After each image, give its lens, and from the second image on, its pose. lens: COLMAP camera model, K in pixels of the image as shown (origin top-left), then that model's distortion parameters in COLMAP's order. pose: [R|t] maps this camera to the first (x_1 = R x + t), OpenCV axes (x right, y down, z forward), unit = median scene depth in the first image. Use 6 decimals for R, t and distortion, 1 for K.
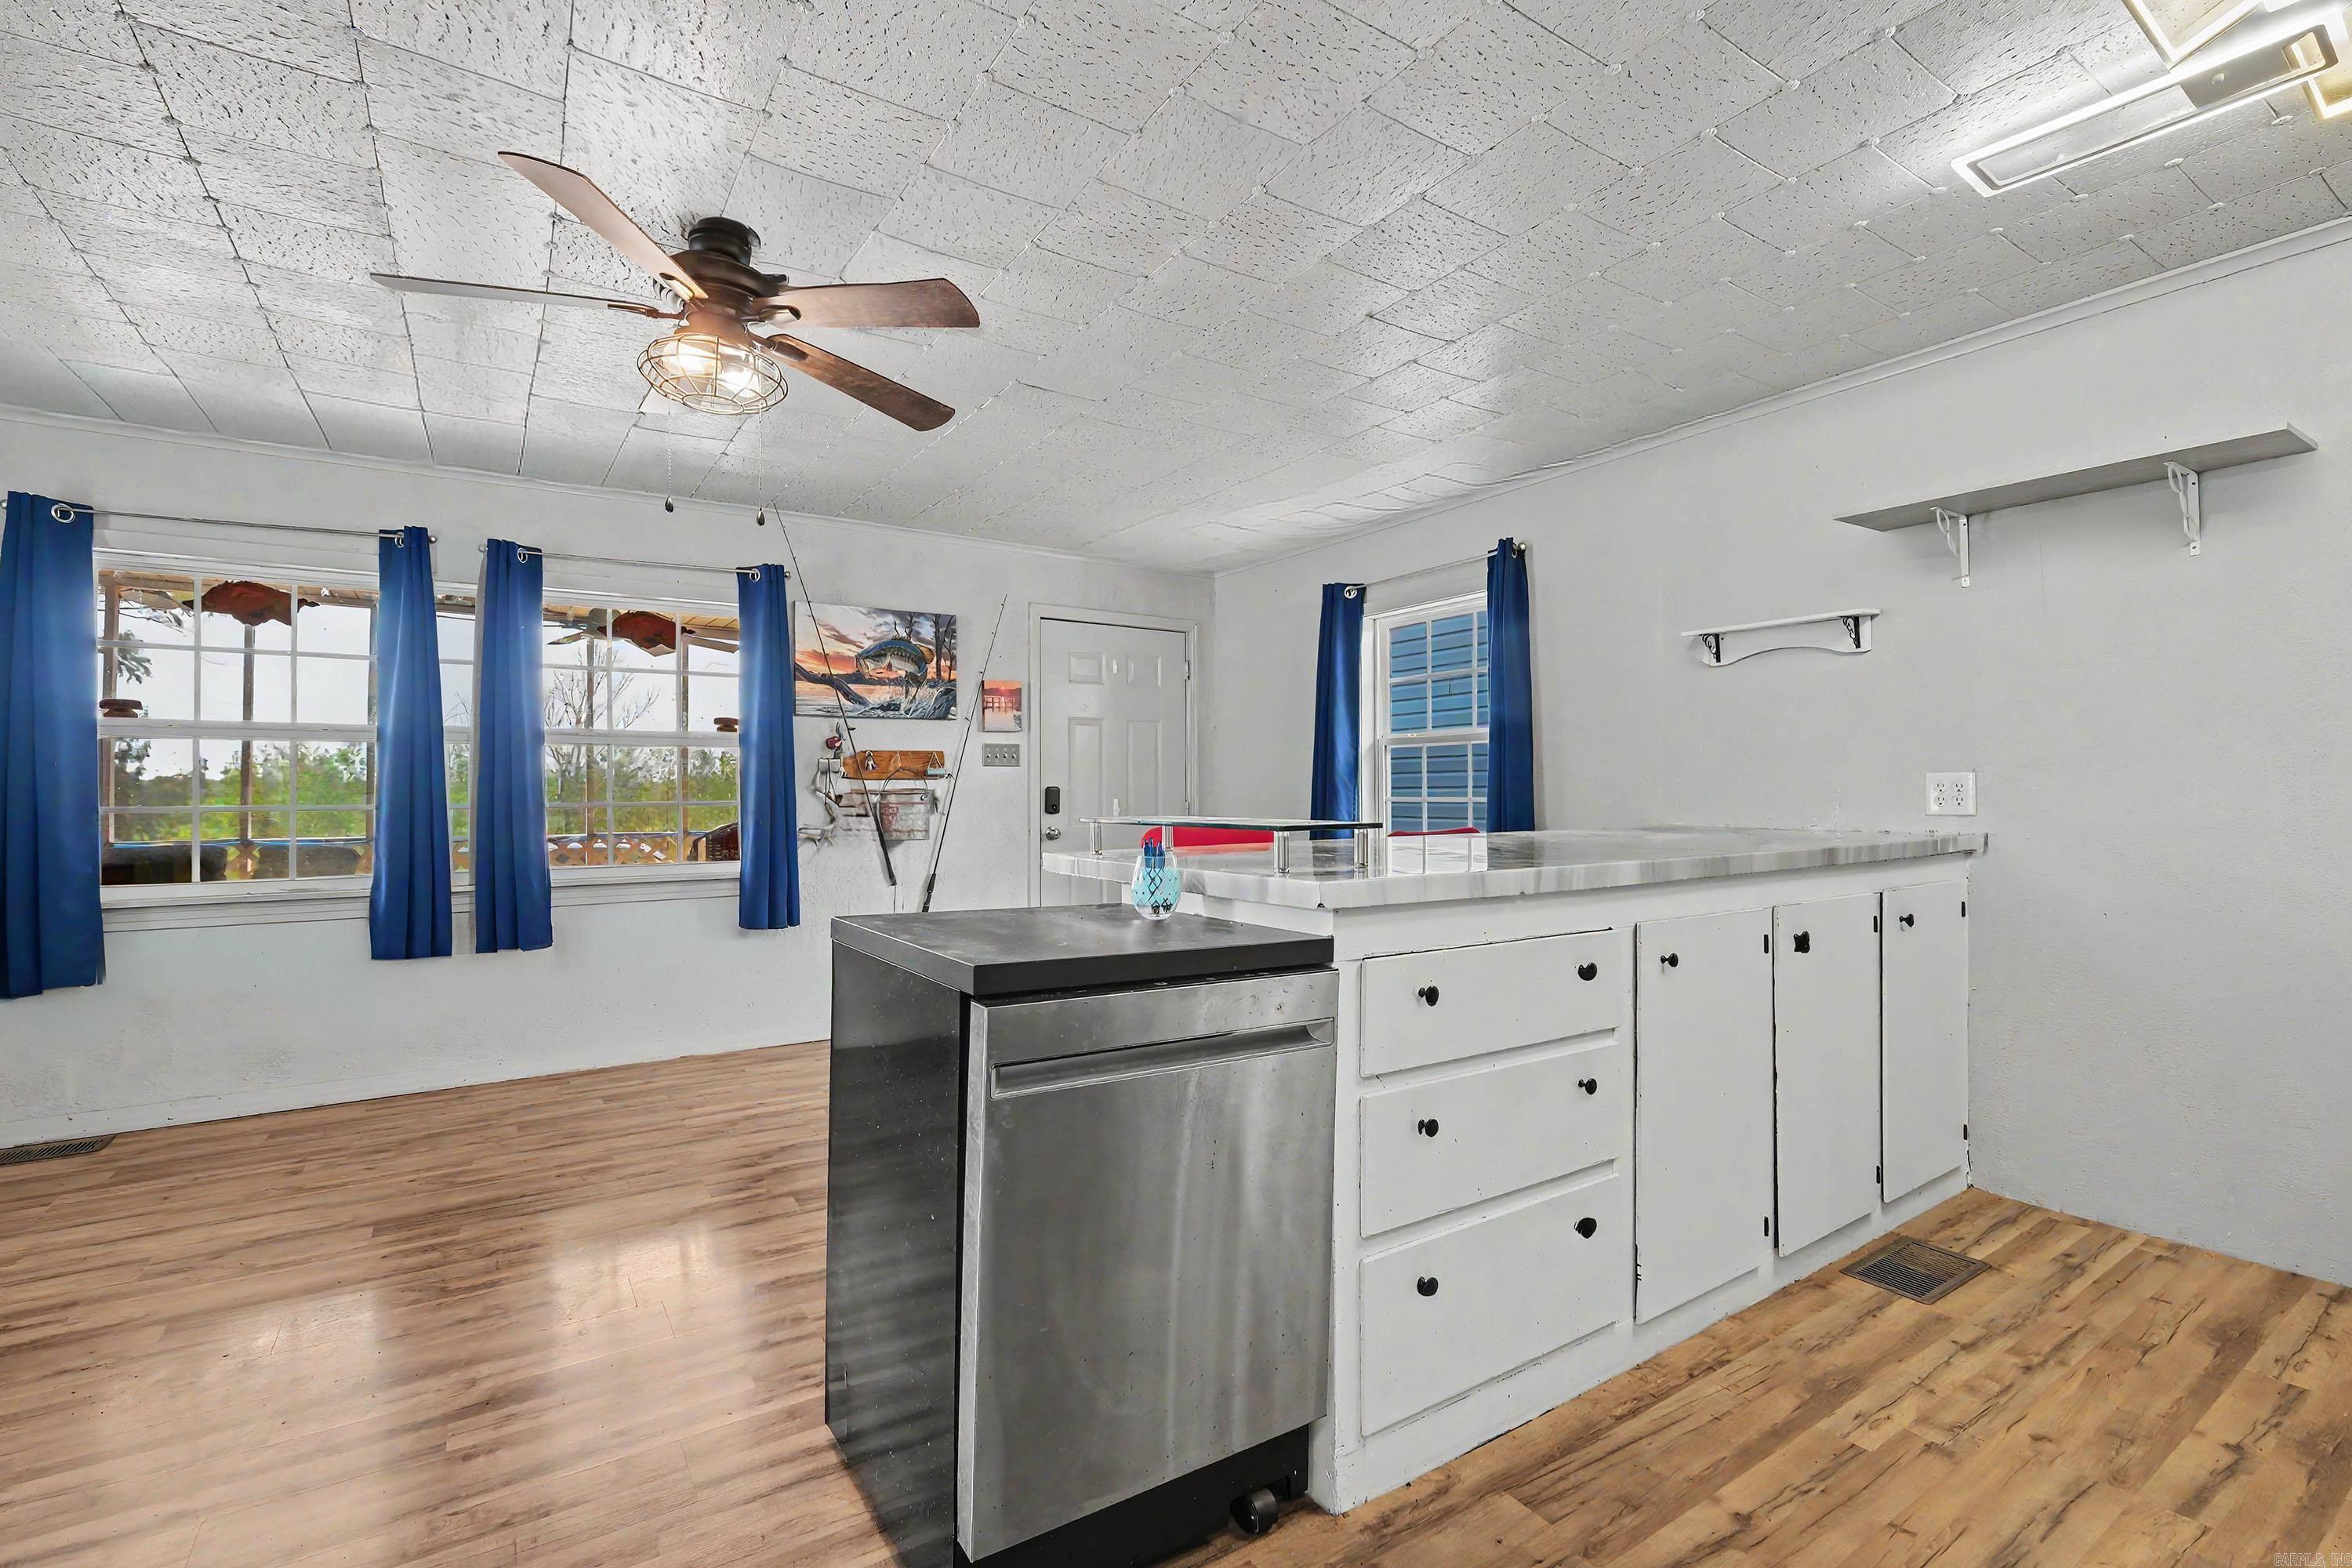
lens RADIAL K [[1050.9, 0, 1113.1], [0, 1050.9, 809.6], [0, 0, 1]] dist [-0.007238, -0.000708]
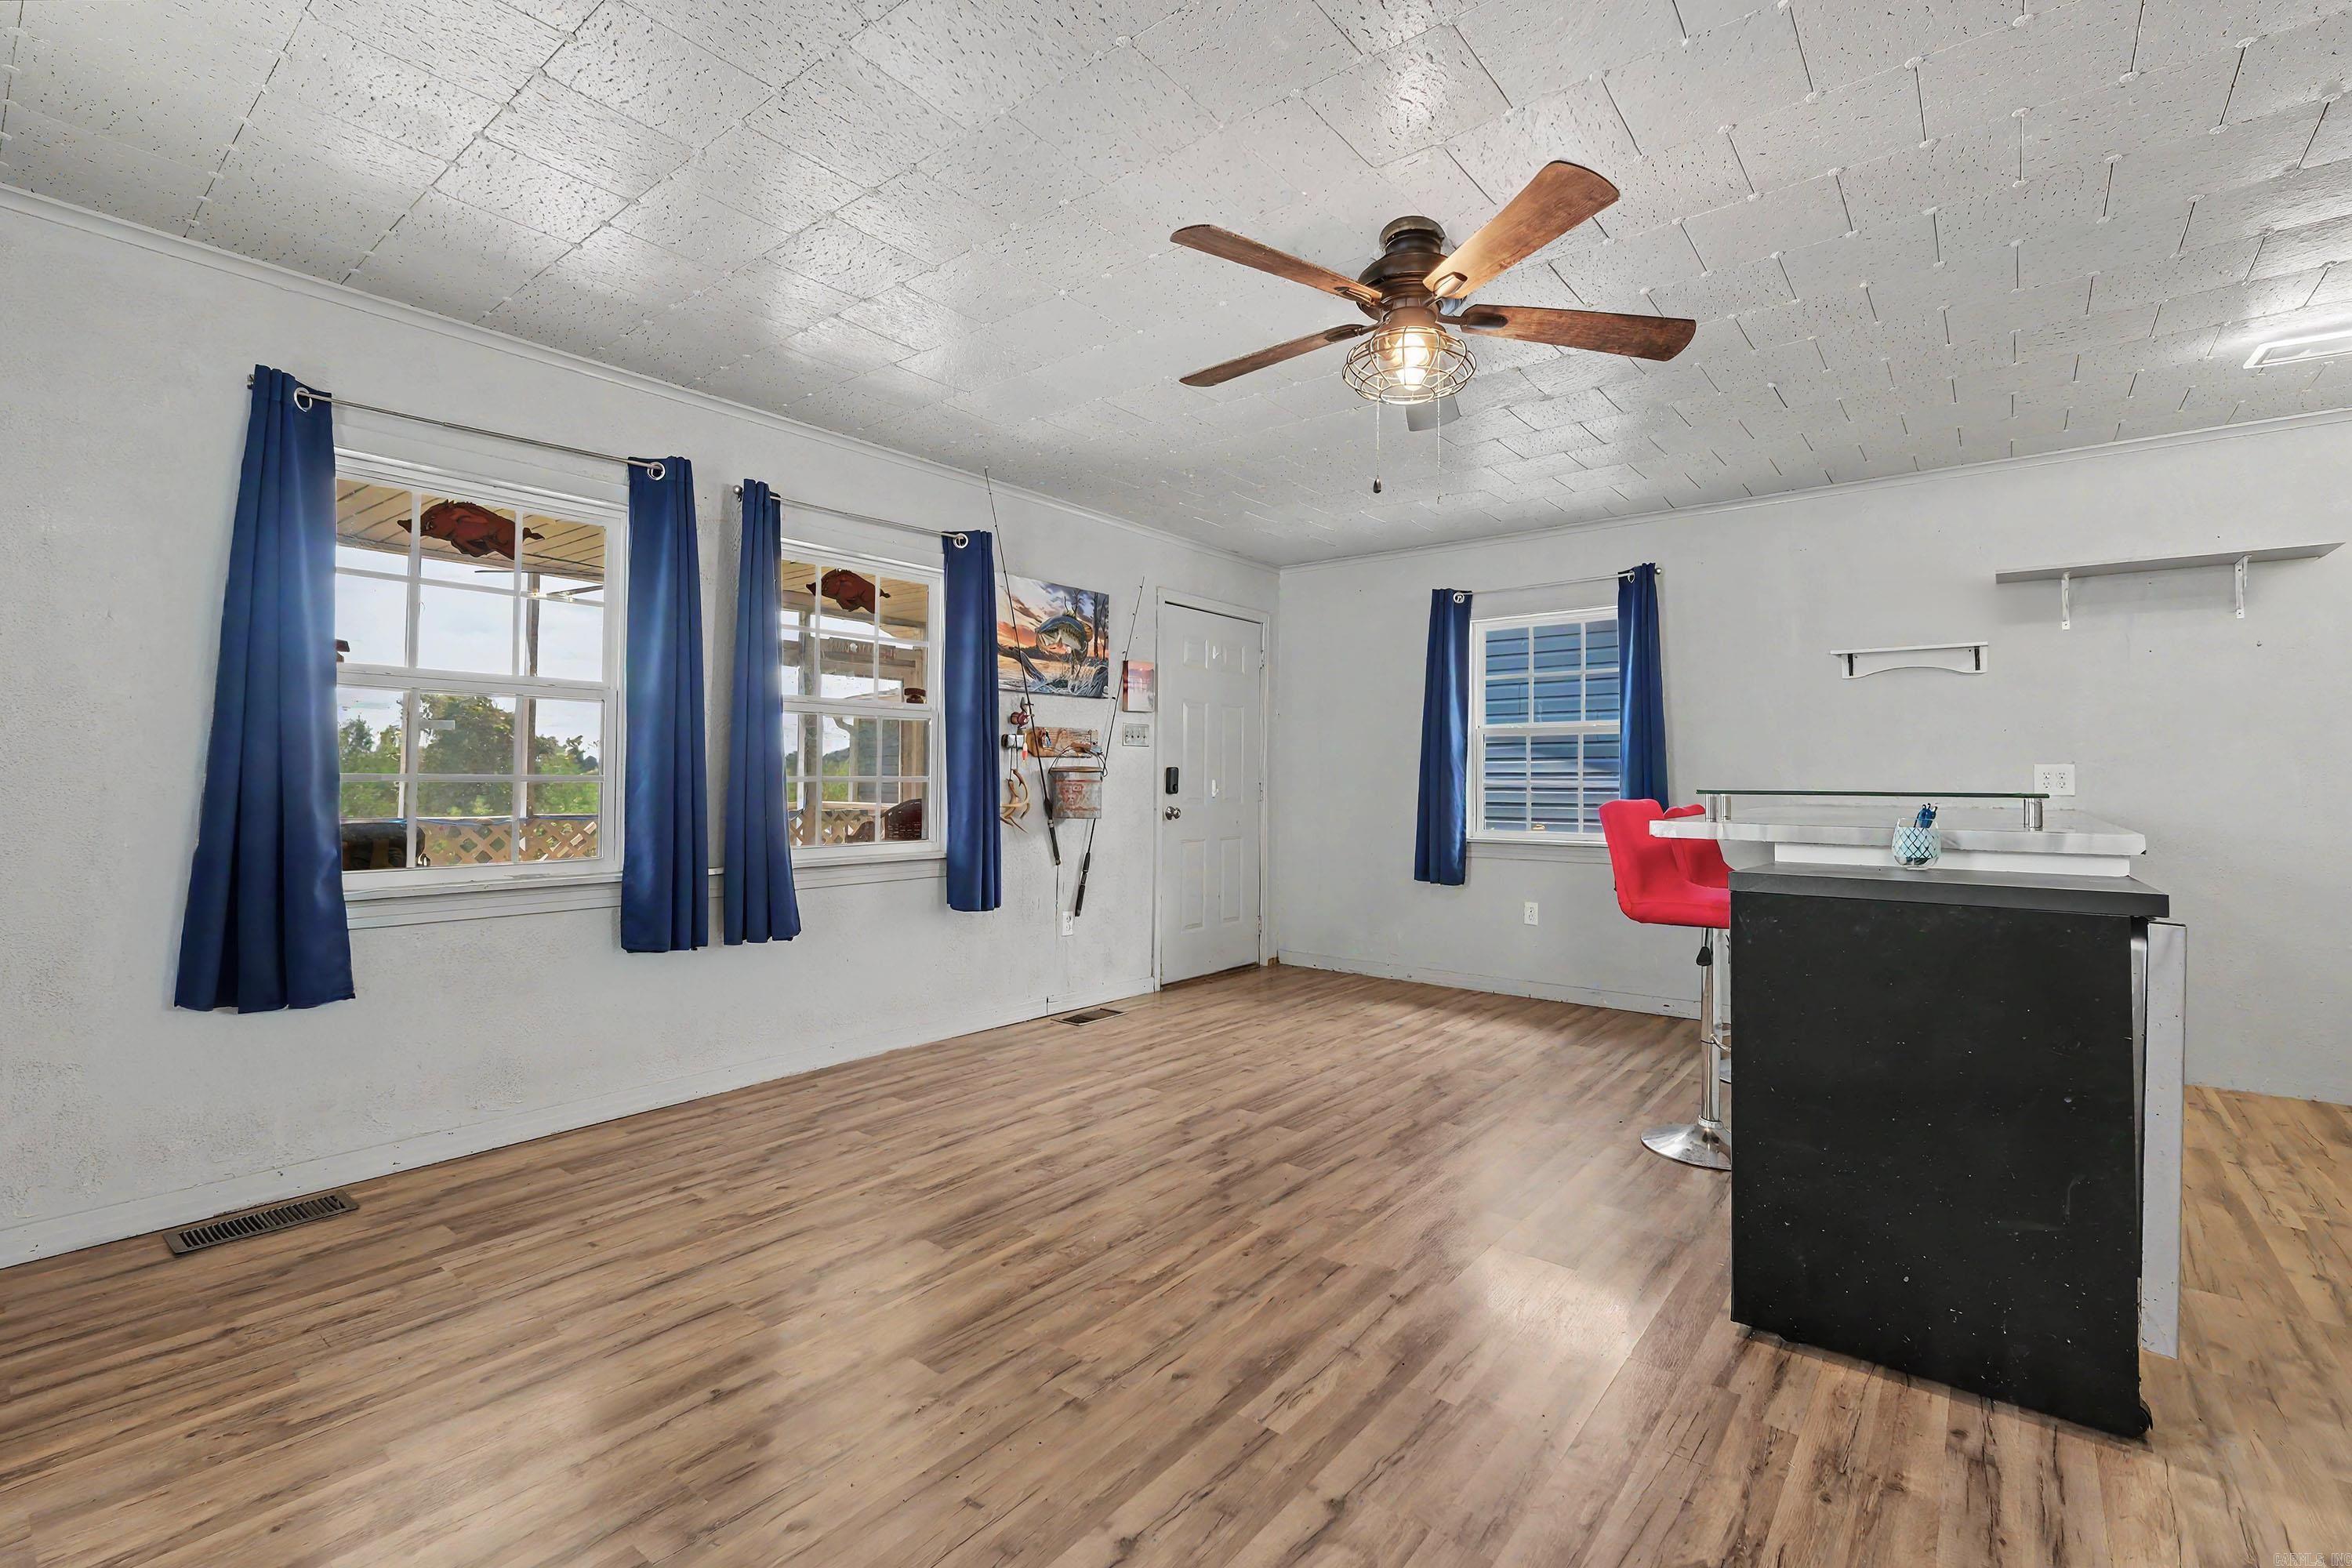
lens RADIAL K [[1050.9, 0, 1125.1], [0, 1050.9, 773.5], [0, 0, 1]] dist [-0.007238, -0.000708]
pose [[0.951803, 0.012316, 0.306464, -0.475691], [-0.005494, 0.999718, -0.023114, 0.009850], [-0.306662, 0.020316, 0.951602, 0.044917]]
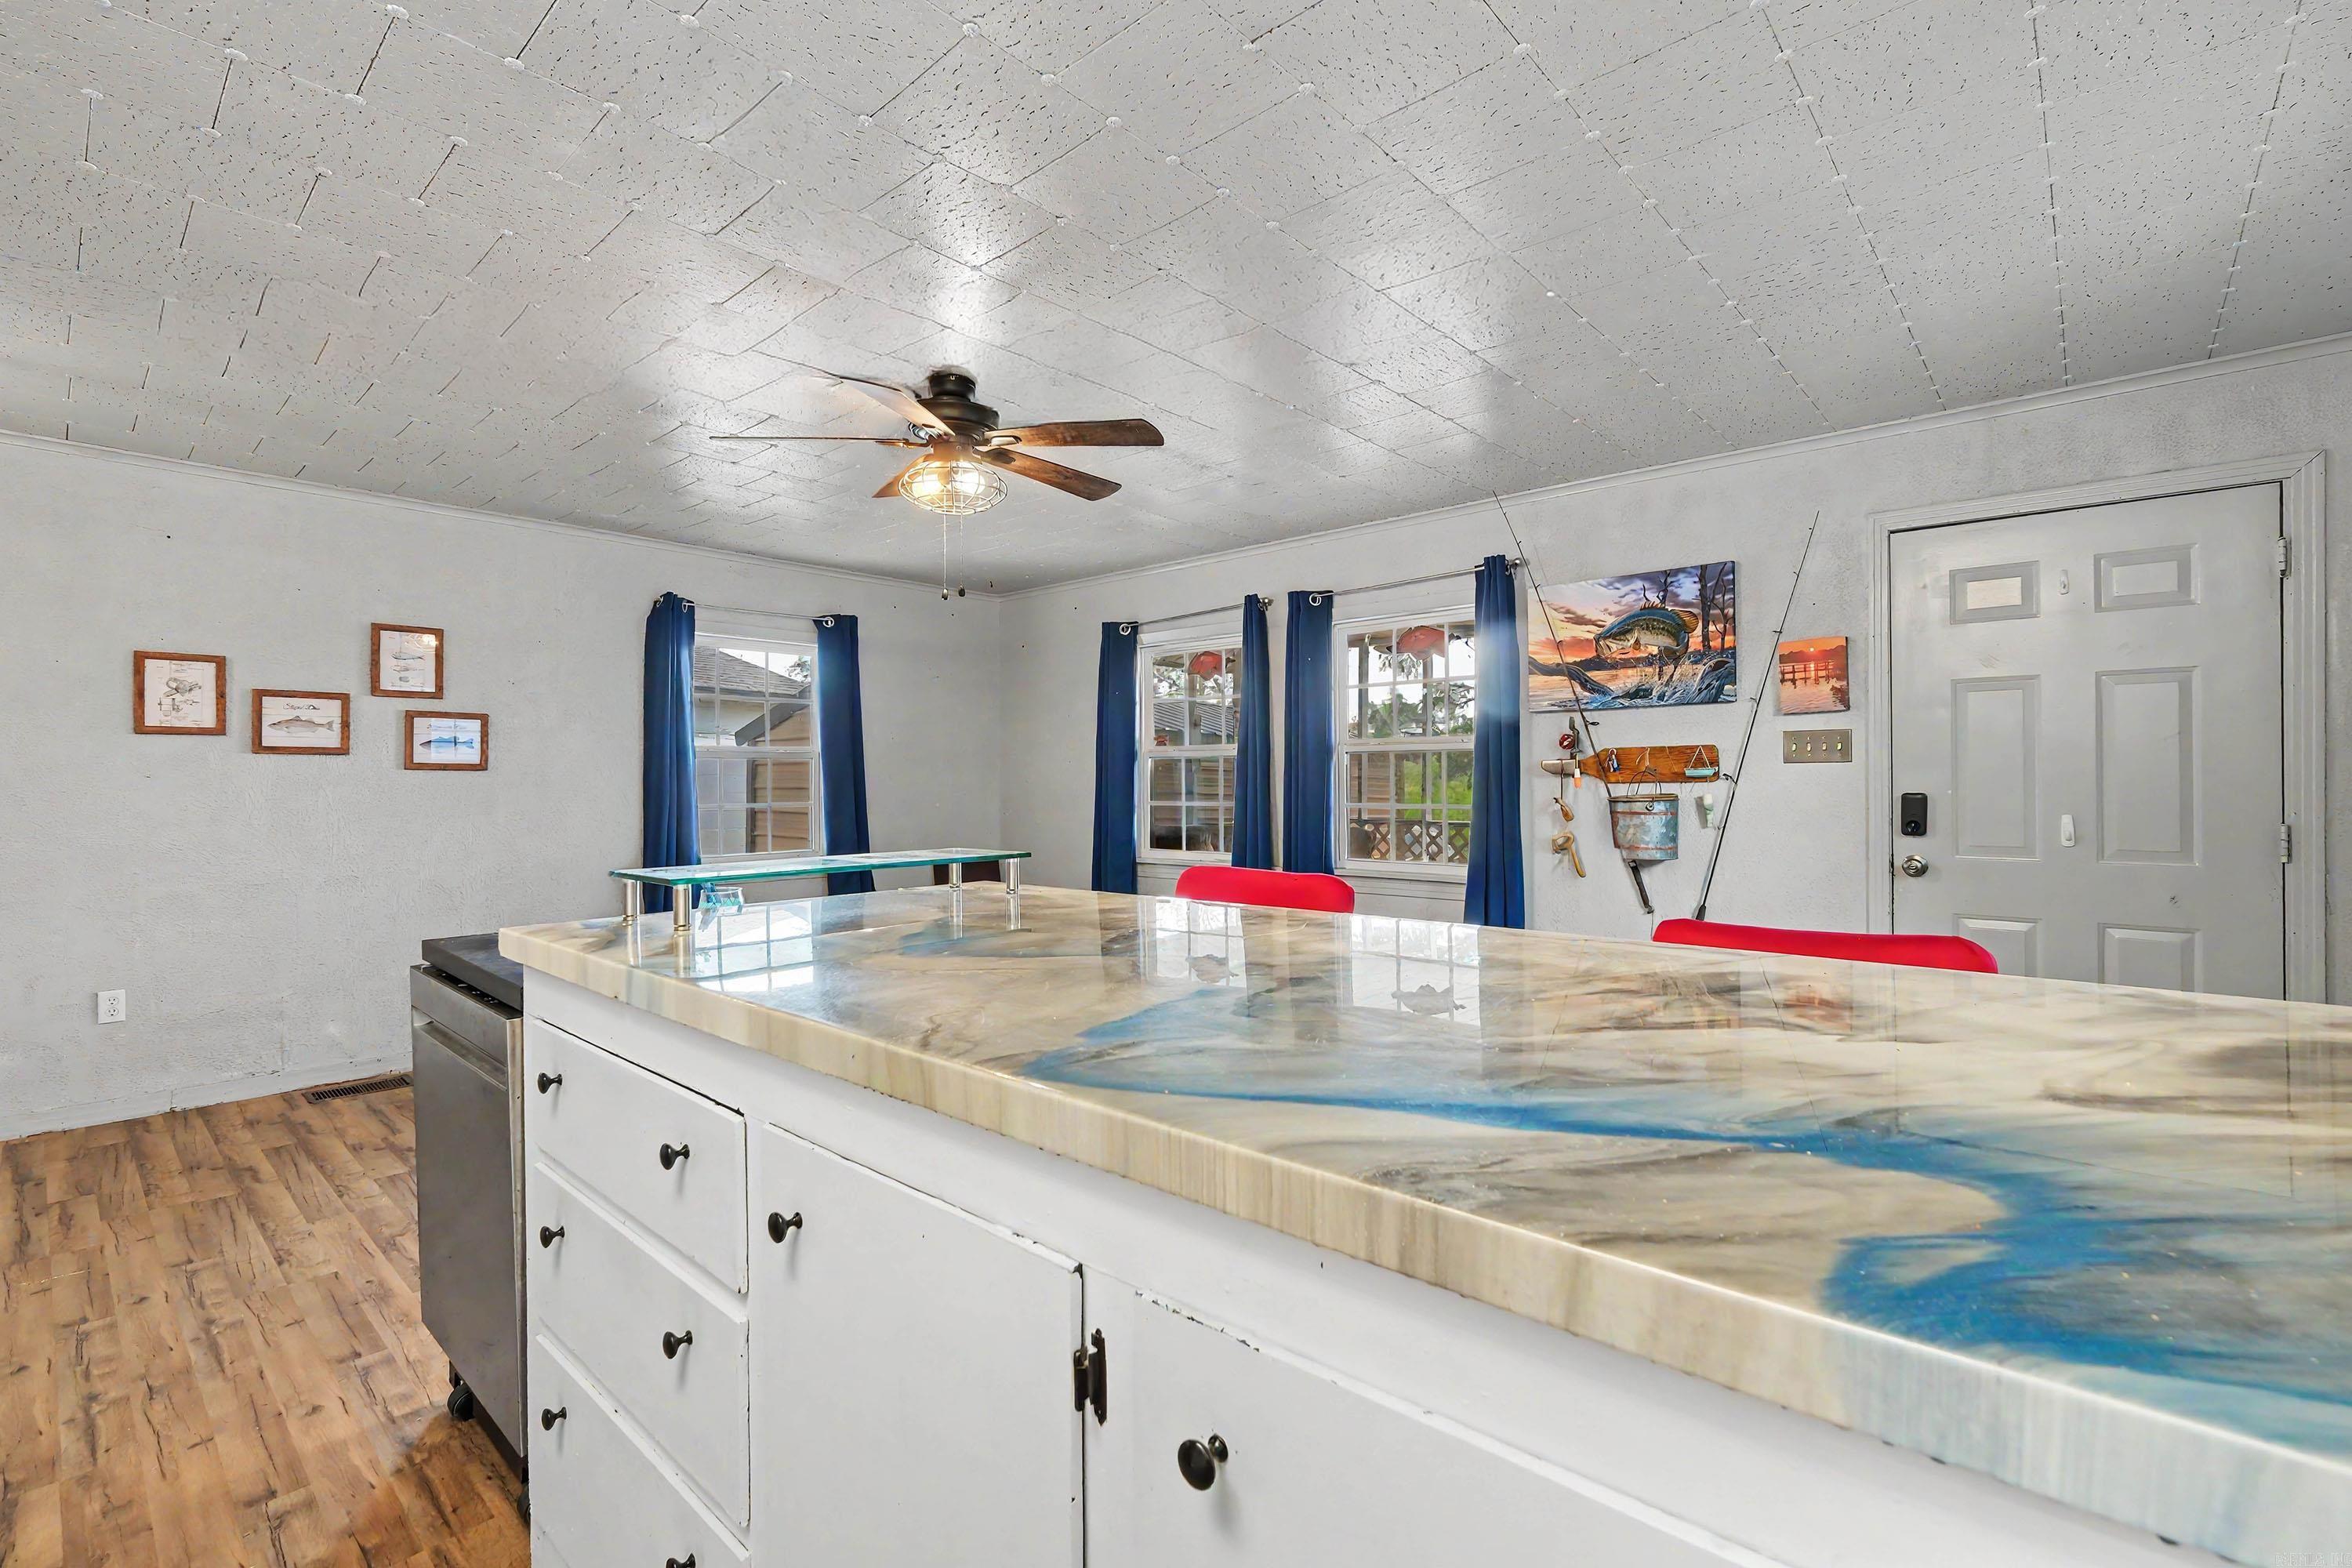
lens RADIAL K [[1050.9, 0, 1190.5], [0, 1050.9, 769.1], [0, 0, 1]] dist [-0.007238, -0.000708]
pose [[0.270654, -0.005811, -0.962659, 0.494156], [-0.010288, 0.999907, -0.008928, -0.029699], [0.962622, 0.012320, 0.270570, 0.467651]]
